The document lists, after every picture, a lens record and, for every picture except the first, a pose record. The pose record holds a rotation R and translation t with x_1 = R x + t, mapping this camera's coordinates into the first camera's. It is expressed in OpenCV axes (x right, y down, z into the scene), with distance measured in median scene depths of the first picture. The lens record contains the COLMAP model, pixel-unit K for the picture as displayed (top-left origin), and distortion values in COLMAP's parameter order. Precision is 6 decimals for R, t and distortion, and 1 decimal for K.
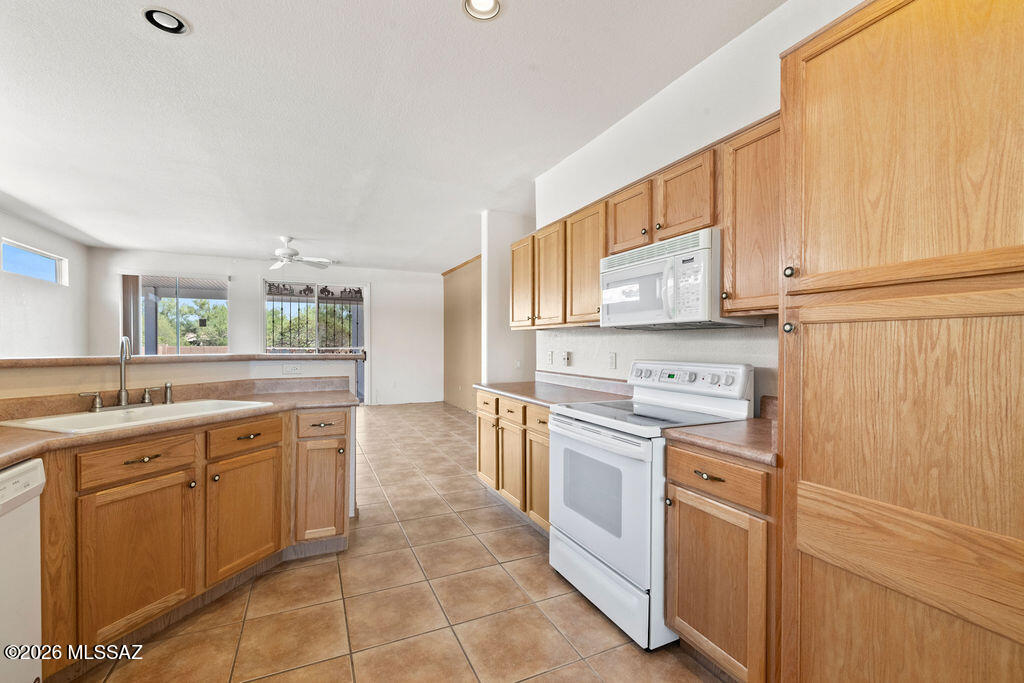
lens RADIAL K [[436.3, 0, 513.4], [0, 436.3, 353.3], [0, 0, 1]] dist [0.001363, 0.000078]
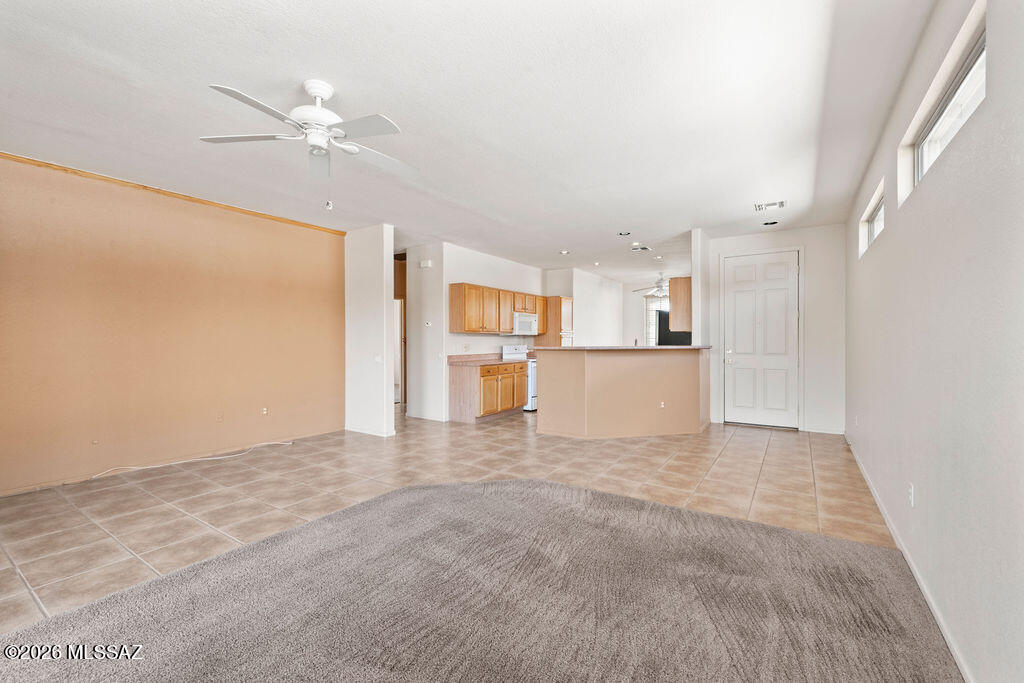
lens RADIAL K [[434.9, 0, 509.6], [0, 434.9, 338.4], [0, 0, 1]] dist [0.000578, -0.000157]
pose [[-0.517142, -0.002807, 0.855895, -2.455939], [0.011521, 0.999881, 0.010241, -0.069838], [-0.855822, 0.015157, -0.517049, 2.704258]]
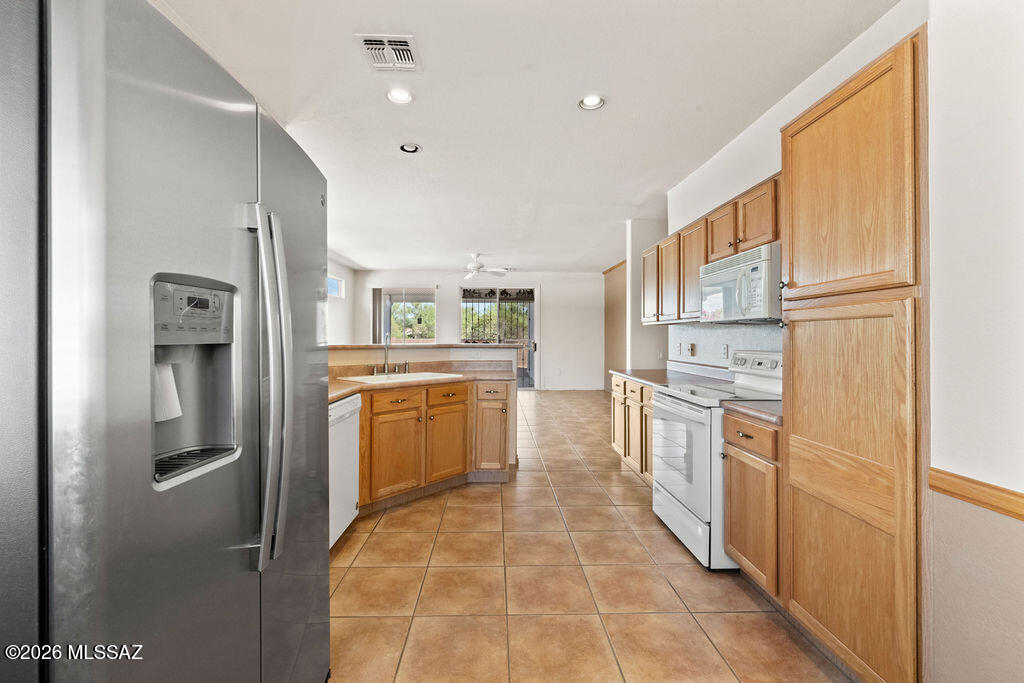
lens RADIAL K [[434.9, 0, 509.6], [0, 434.9, 338.4], [0, 0, 1]] dist [0.000578, -0.000157]
pose [[0.918366, 0.000565, -0.395731, 0.198590], [-0.007704, 0.999835, -0.016451, 0.008037], [0.395656, 0.018156, 0.918219, -0.330031]]
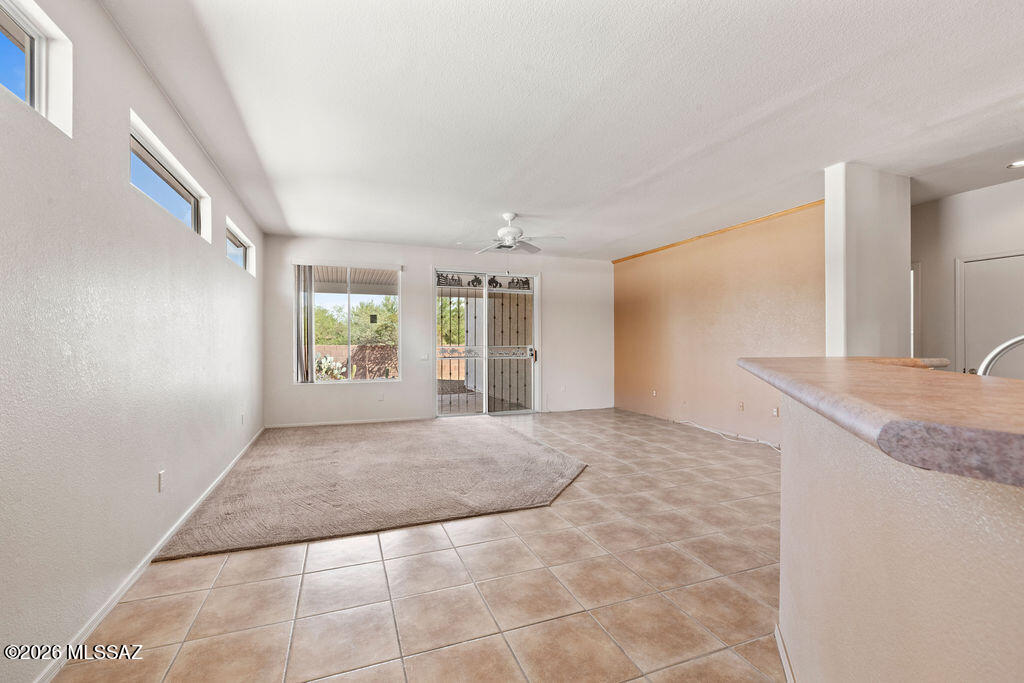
lens RADIAL K [[434.9, 0, 509.6], [0, 434.9, 338.4], [0, 0, 1]] dist [0.000578, -0.000157]
pose [[0.997507, -0.005736, -0.070333, -1.179241], [0.003800, 0.999611, -0.027634, -0.016373], [0.070464, 0.027297, 0.997141, 0.459134]]
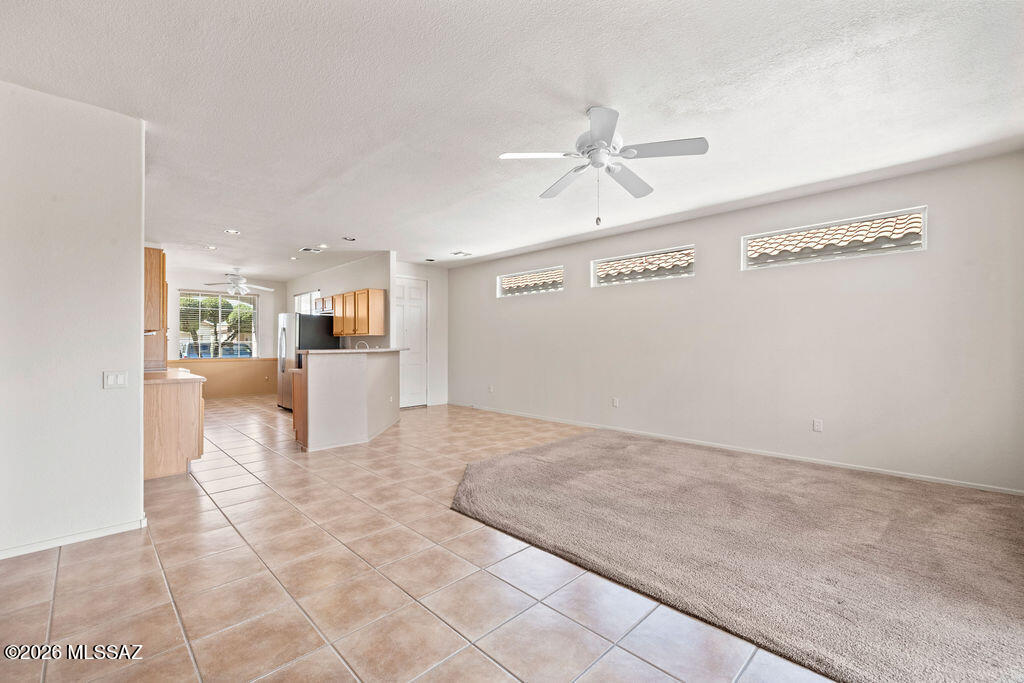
lens RADIAL K [[429.6, 0, 514.8], [0, 429.6, 341.5], [0, 0, 1]] dist [0.002950, 0.000106]
pose [[-0.939823, -0.007445, -0.341581, -0.726219], [-0.010603, 0.999917, 0.007379, -0.064401], [0.341497, 0.010557, -0.939823, 3.540522]]
